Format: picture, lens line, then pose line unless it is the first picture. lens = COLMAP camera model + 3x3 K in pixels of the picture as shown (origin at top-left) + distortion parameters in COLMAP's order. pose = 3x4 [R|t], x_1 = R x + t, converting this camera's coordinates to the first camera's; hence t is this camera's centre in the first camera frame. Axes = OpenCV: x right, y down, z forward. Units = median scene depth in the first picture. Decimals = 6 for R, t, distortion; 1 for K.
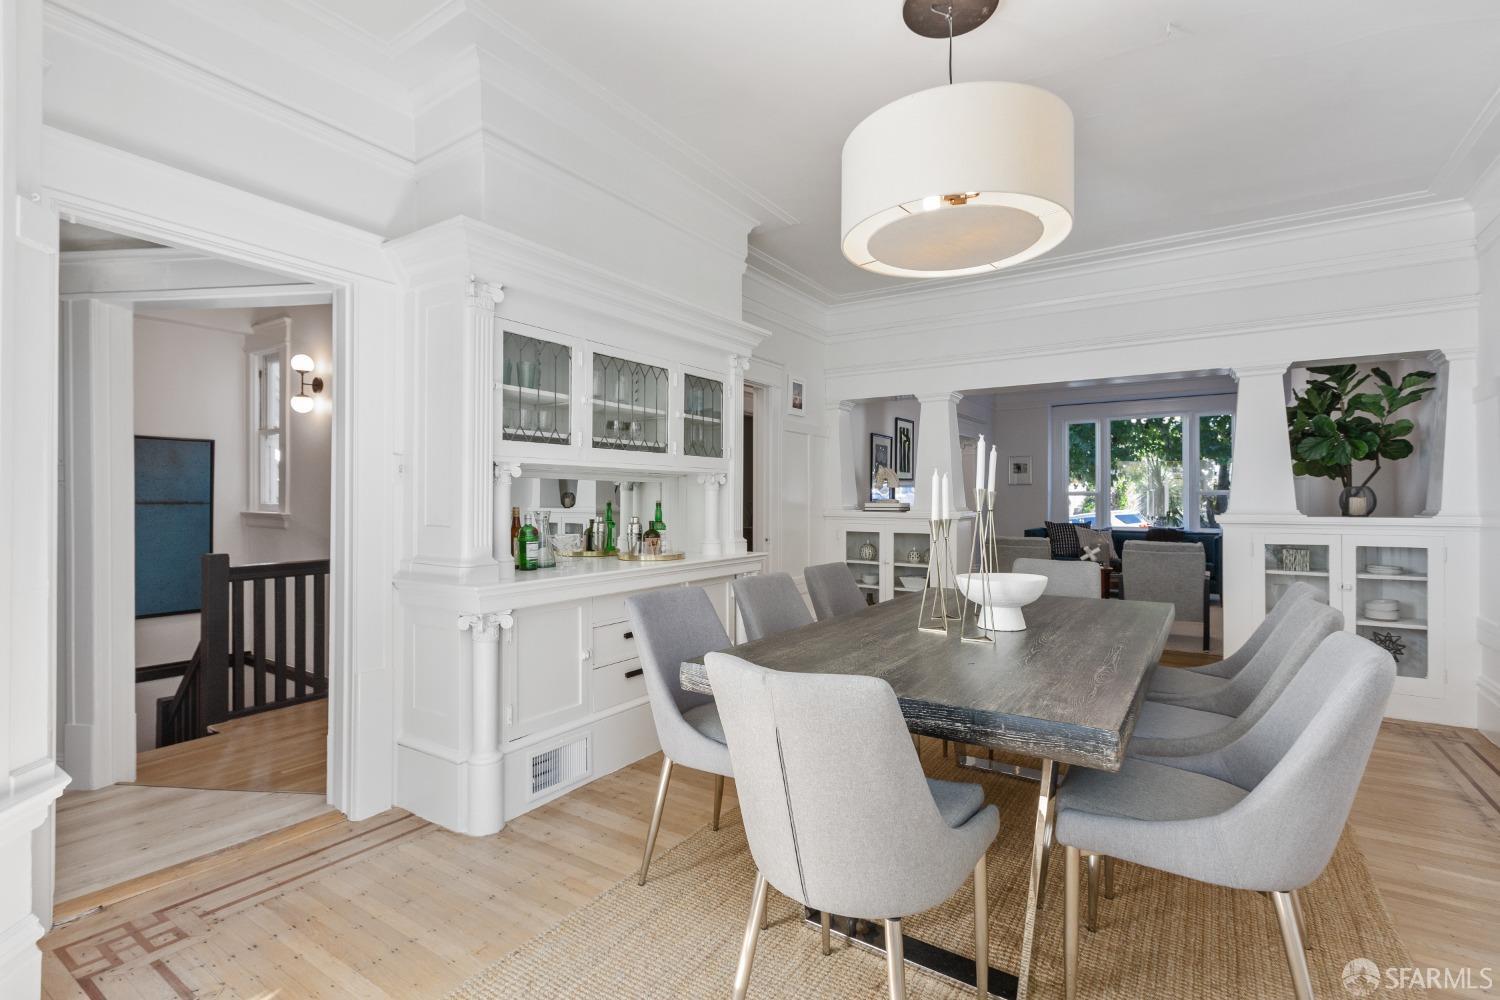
lens RADIAL K [[686.7, 0, 747.1], [0, 686.7, 497.5], [0, 0, 1]] dist [-0.002368, -0.000613]
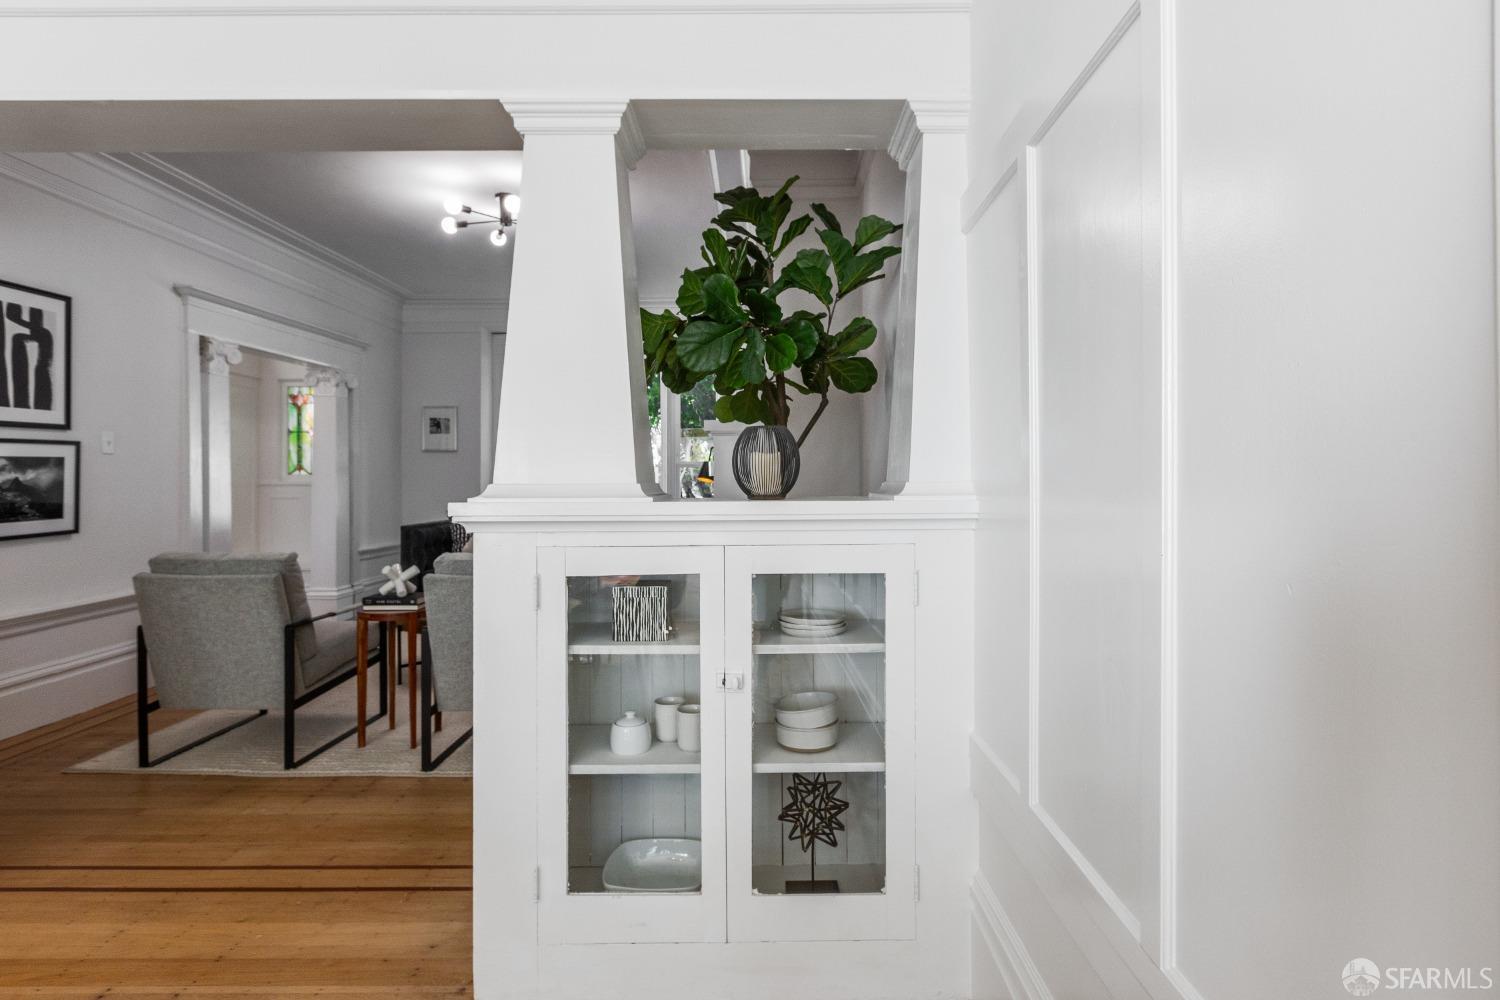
lens RADIAL K [[791.8, 0, 746.7], [0, 791.8, 489.3], [0, 0, 1]] dist [0.000116, -0.000031]
pose [[0.837931, -0.009969, 0.545685, 0.548820], [0.002658, 0.999896, 0.014185, 0.013663], [-0.545769, -0.010436, 0.837870, 0.533610]]
